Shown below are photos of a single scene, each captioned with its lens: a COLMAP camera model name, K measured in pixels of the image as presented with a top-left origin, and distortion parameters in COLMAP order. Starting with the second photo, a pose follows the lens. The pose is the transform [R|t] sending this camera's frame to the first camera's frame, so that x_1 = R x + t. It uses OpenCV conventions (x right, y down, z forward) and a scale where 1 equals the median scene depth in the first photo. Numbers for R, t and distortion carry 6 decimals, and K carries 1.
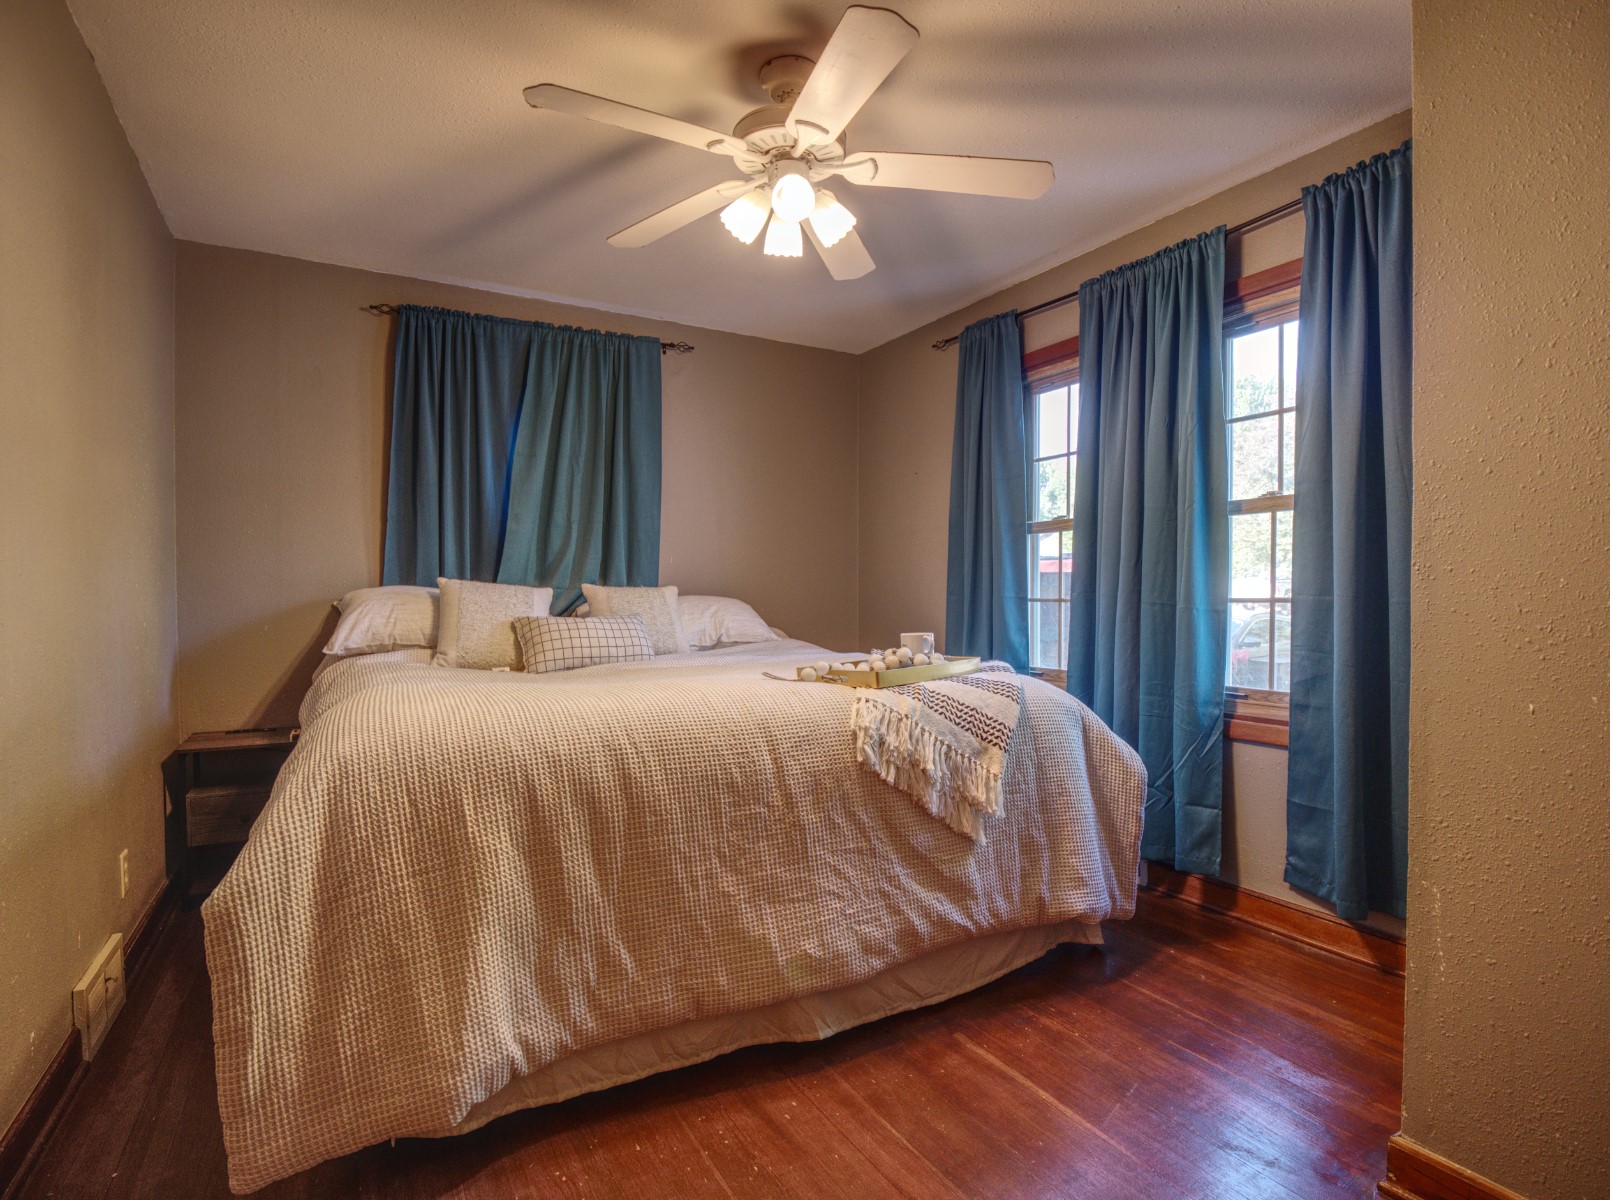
lens RADIAL K [[782.3, 0, 816.6], [0, 782.3, 602.6], [0, 0, 1]] dist [-0.011980, -0.009934]
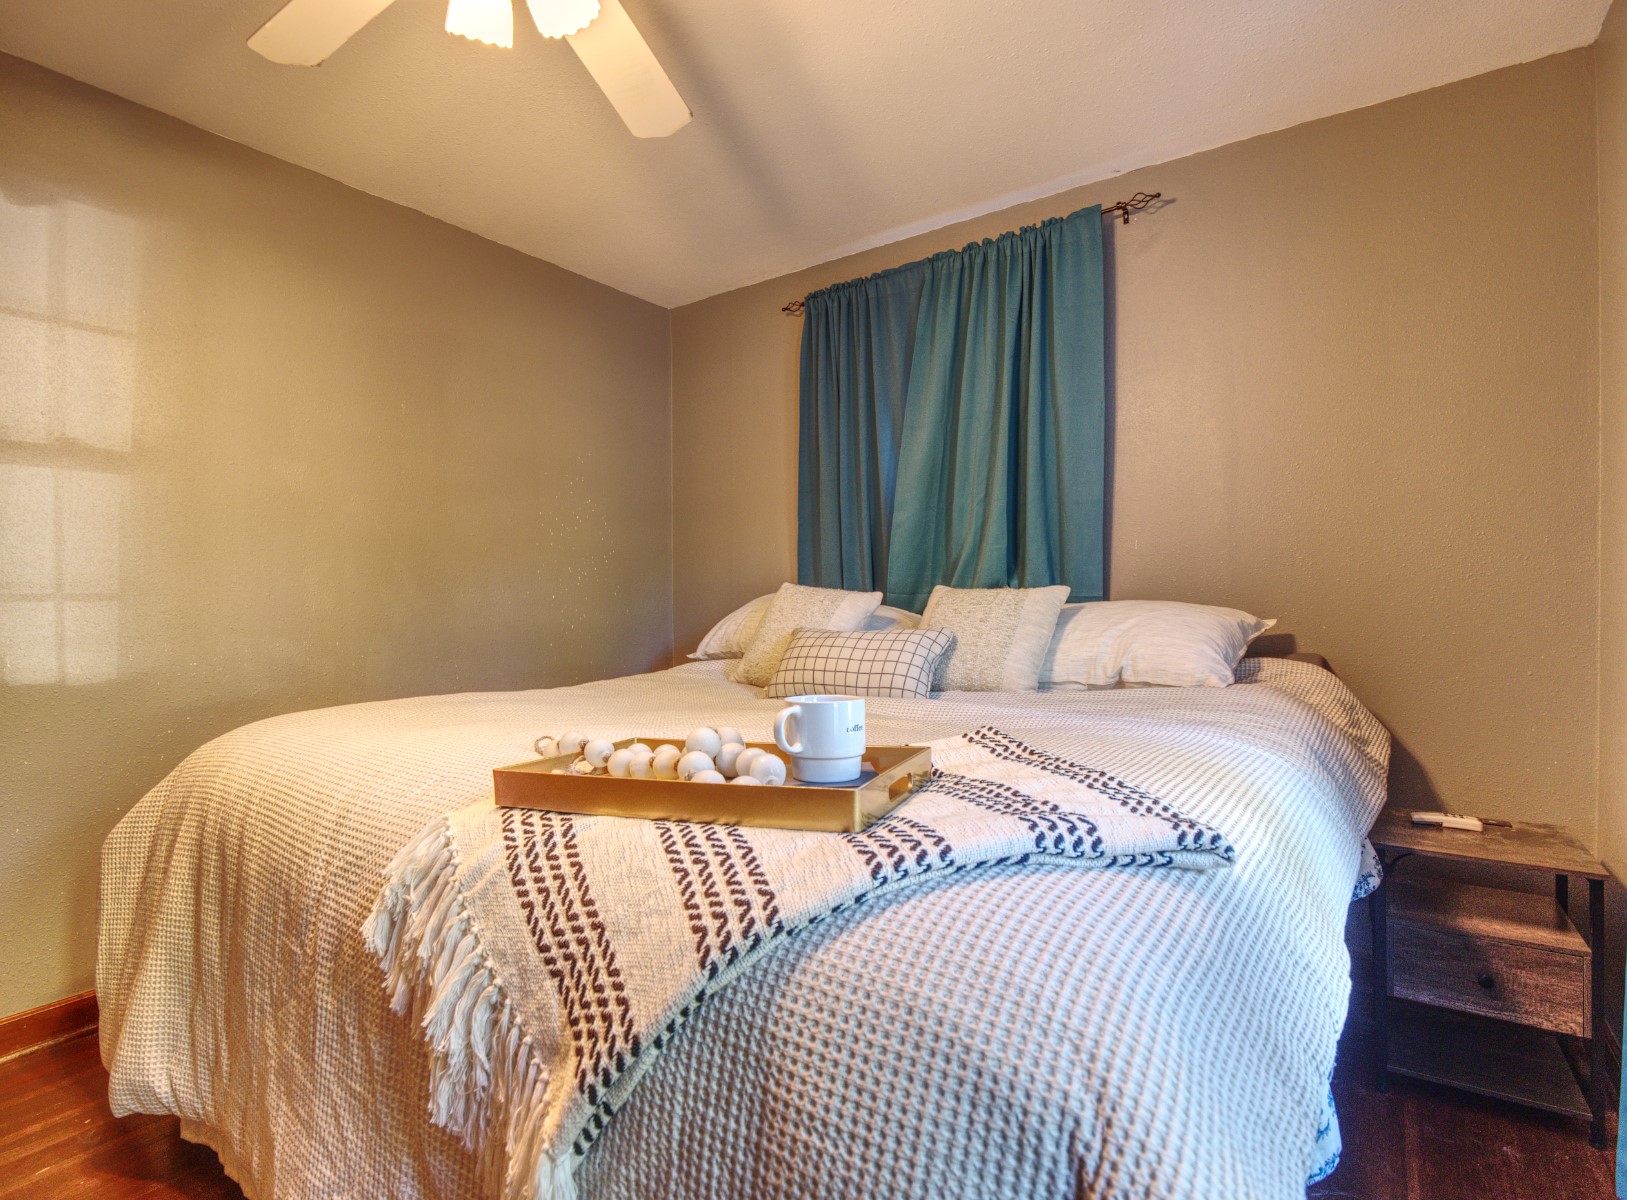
lens RADIAL K [[807.5, 0, 818.8], [0, 807.5, 604.7], [0, 0, 1]] dist [-0.056277, 0.000608]
pose [[0.393510, 0.001189, -0.919320, 0.363957], [-0.005913, 0.999982, -0.001237, -0.003722], [0.919301, 0.005923, 0.393510, 0.615475]]
